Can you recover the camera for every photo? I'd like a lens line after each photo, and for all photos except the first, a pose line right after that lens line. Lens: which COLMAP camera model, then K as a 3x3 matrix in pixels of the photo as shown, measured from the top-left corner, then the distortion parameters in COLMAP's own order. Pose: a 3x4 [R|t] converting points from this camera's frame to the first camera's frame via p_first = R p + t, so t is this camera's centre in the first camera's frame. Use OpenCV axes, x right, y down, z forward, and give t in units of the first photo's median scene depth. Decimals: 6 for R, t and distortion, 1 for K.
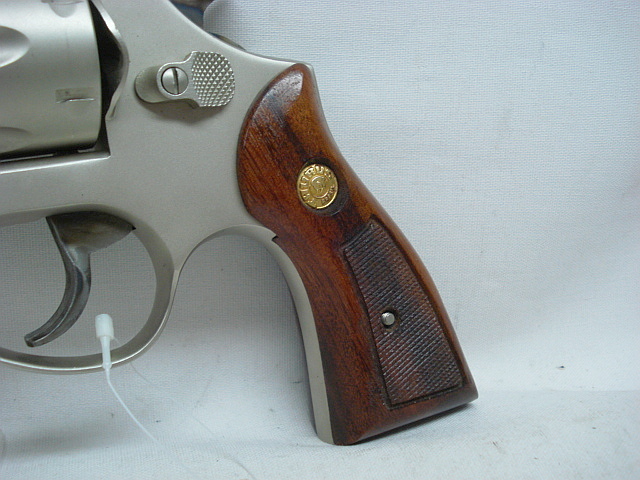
lens RADIAL K [[712.1, 0, 323.0], [0, 712.1, 243.2], [0, 0, 1]] dist [-0.086709, -0.045249]
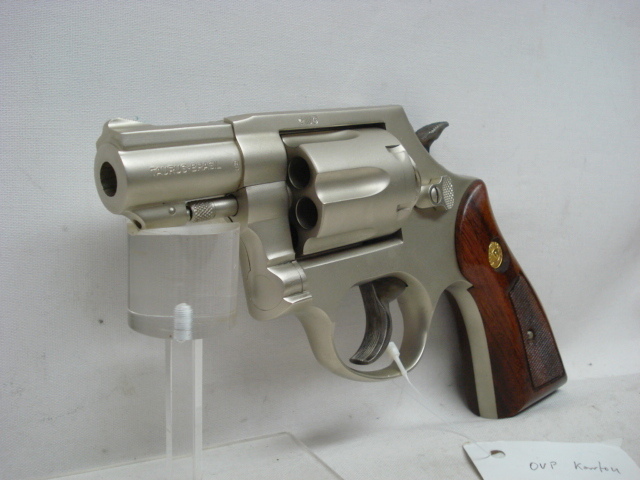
lens RADIAL K [[712.1, 0, 323.0], [0, 712.1, 243.2], [0, 0, 1]] dist [-0.086709, -0.045249]
pose [[0.969742, -0.033643, 0.241801, -0.761386], [0.050836, 0.996575, -0.065220, -0.020307], [-0.238779, 0.075539, 0.968131, -0.462581]]
